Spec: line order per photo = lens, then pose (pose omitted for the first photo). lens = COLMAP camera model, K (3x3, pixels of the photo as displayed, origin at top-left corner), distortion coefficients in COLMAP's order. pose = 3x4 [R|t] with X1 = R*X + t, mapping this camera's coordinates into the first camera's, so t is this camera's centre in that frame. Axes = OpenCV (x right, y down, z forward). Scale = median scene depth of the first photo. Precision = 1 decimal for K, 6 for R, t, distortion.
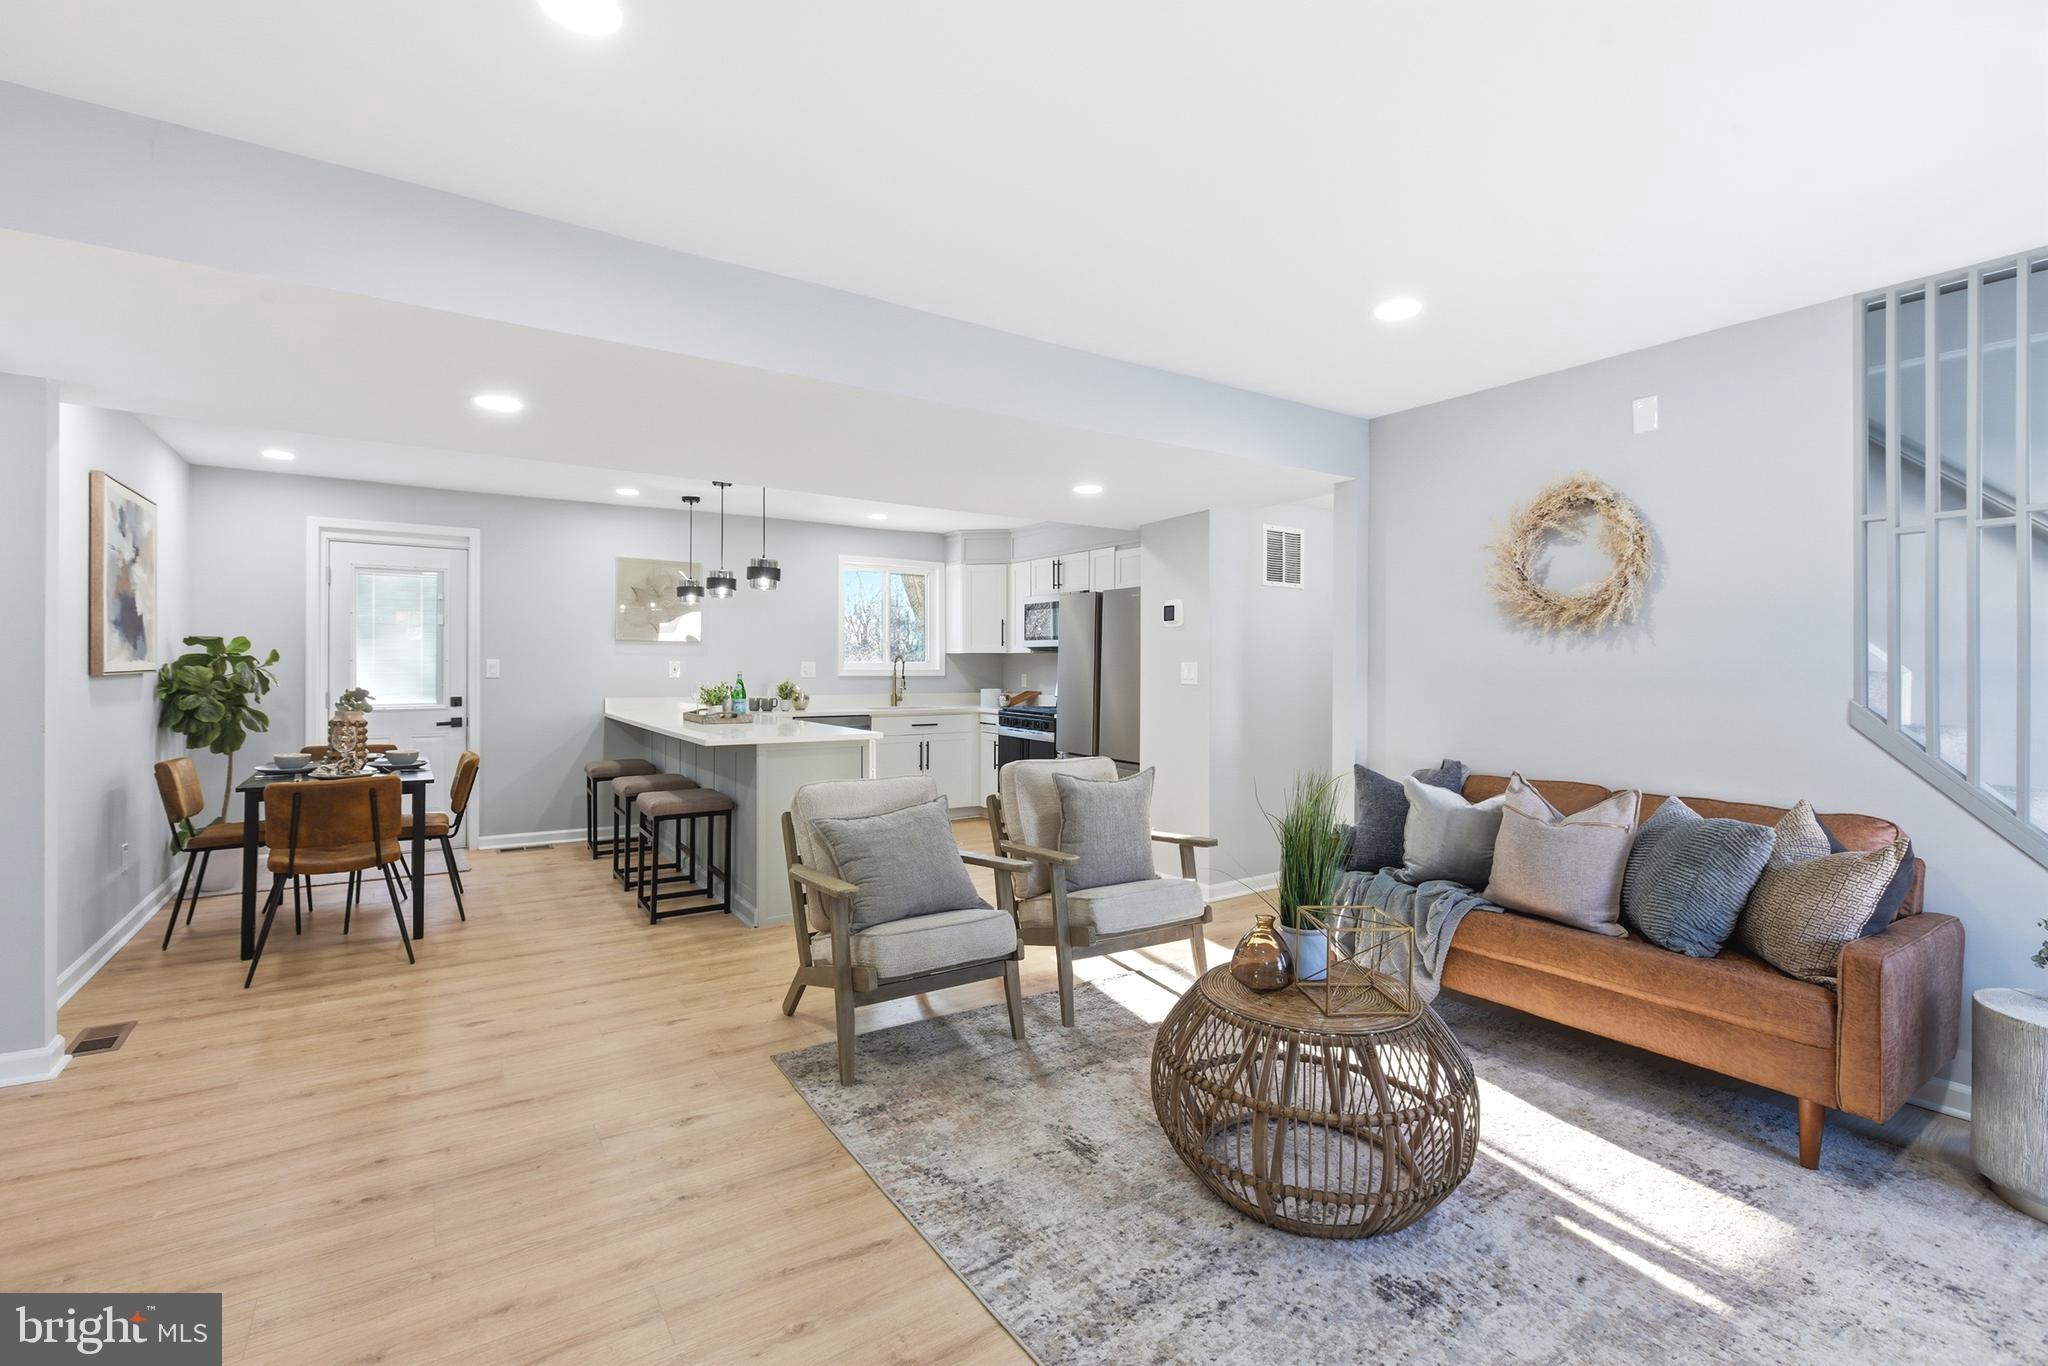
lens RADIAL K [[923.0, 0, 1017.6], [0, 923.0, 664.4], [0, 0, 1]] dist [-0.006098, 0.001693]
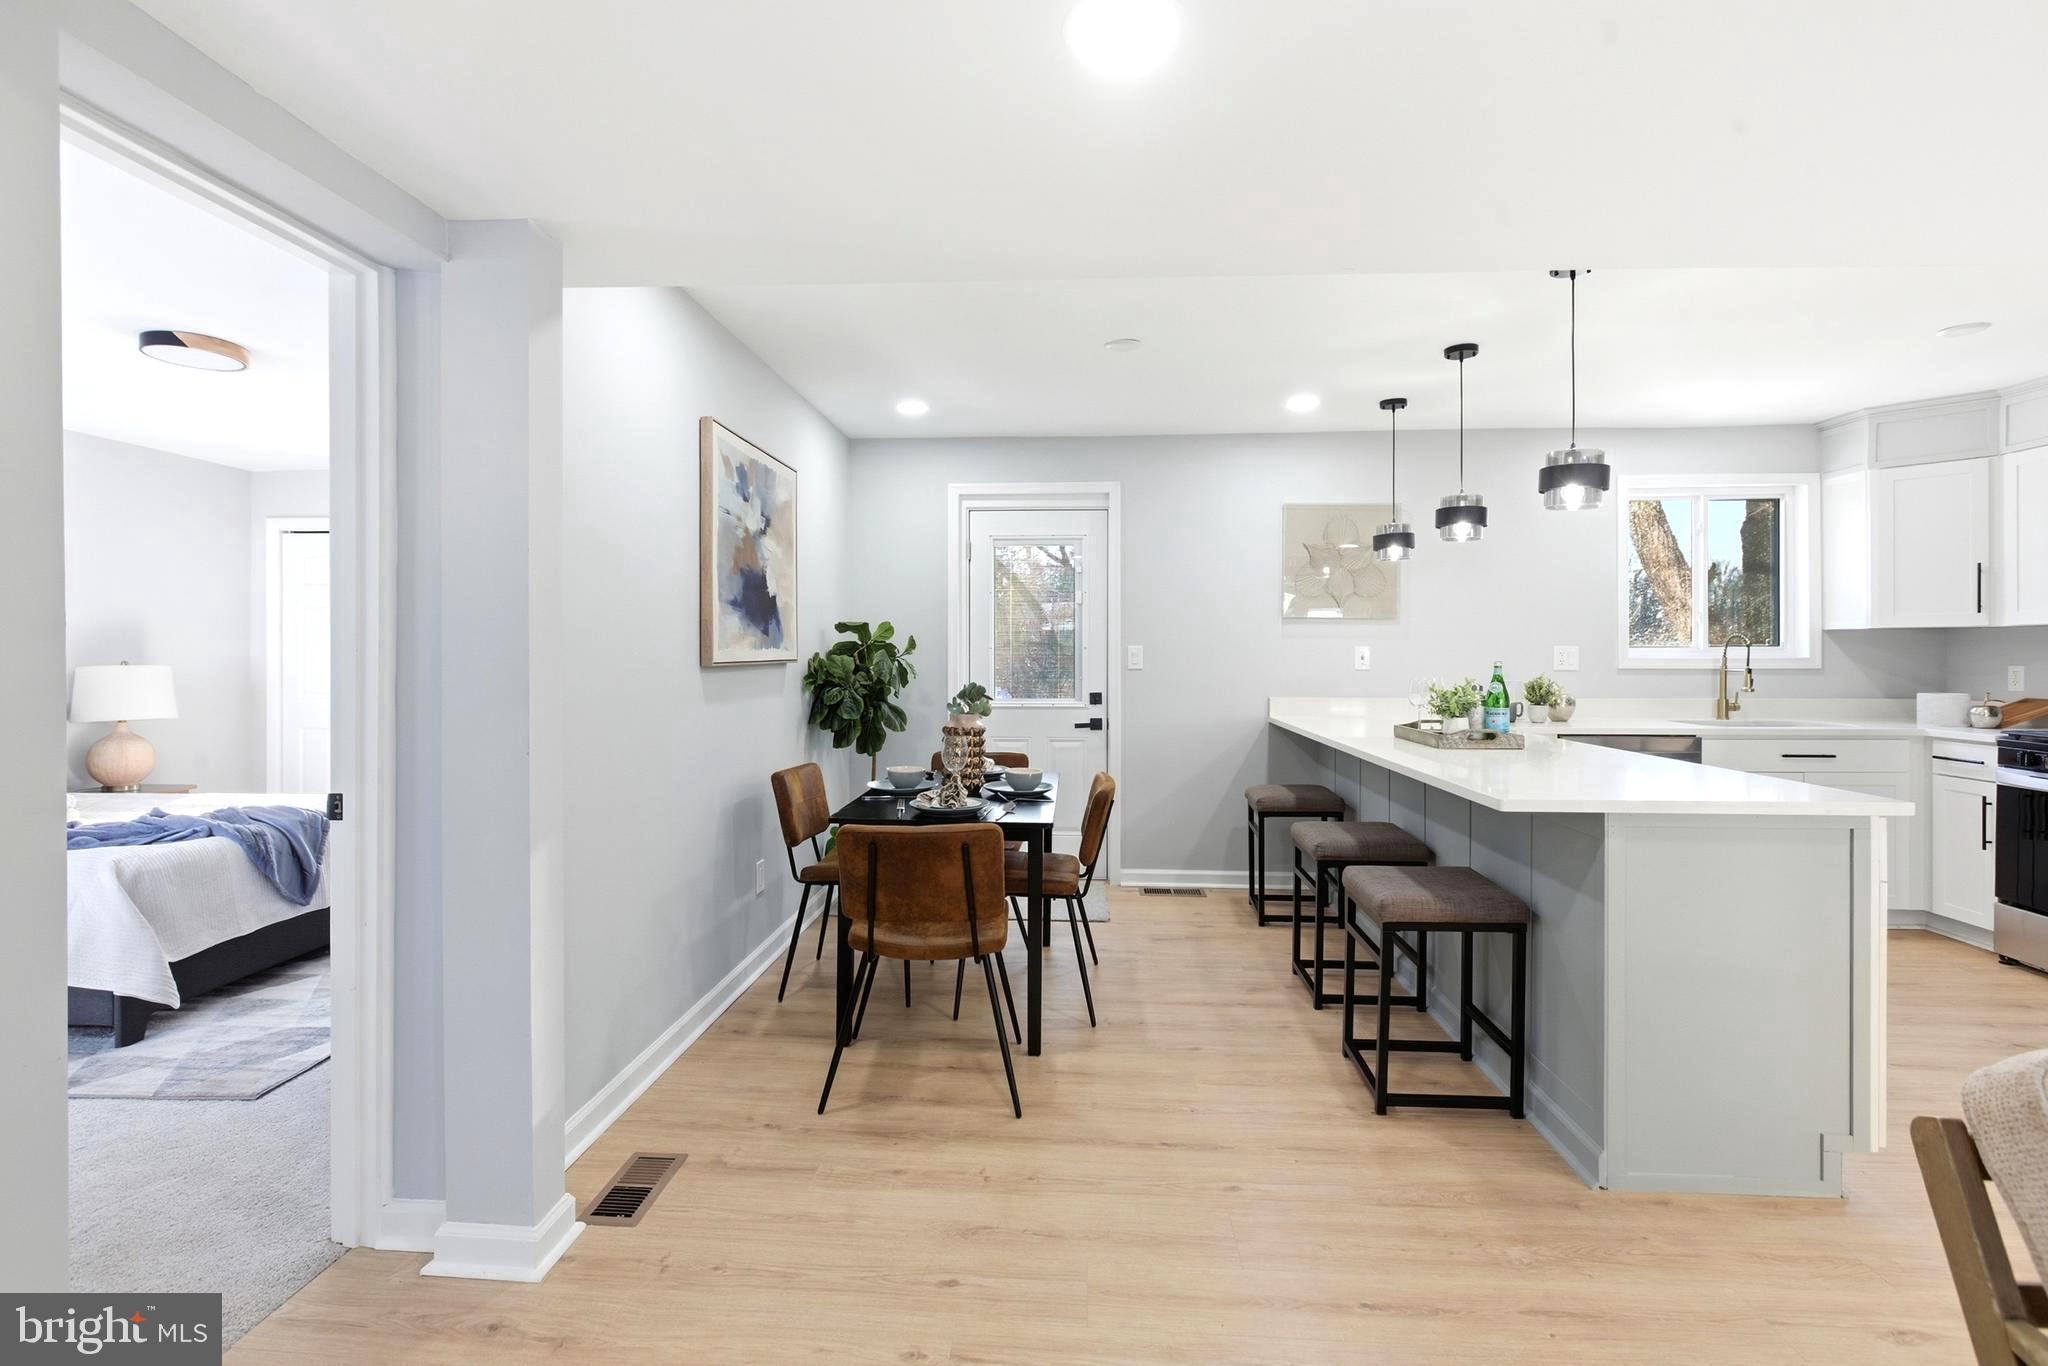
lens RADIAL K [[923.0, 0, 1017.6], [0, 923.0, 664.4], [0, 0, 1]] dist [-0.006098, 0.001693]
pose [[0.794608, 0.002549, -0.607118, -0.208210], [0.004572, 0.999938, 0.010182, 0.002193], [0.607106, -0.010866, 0.794547, 0.381147]]
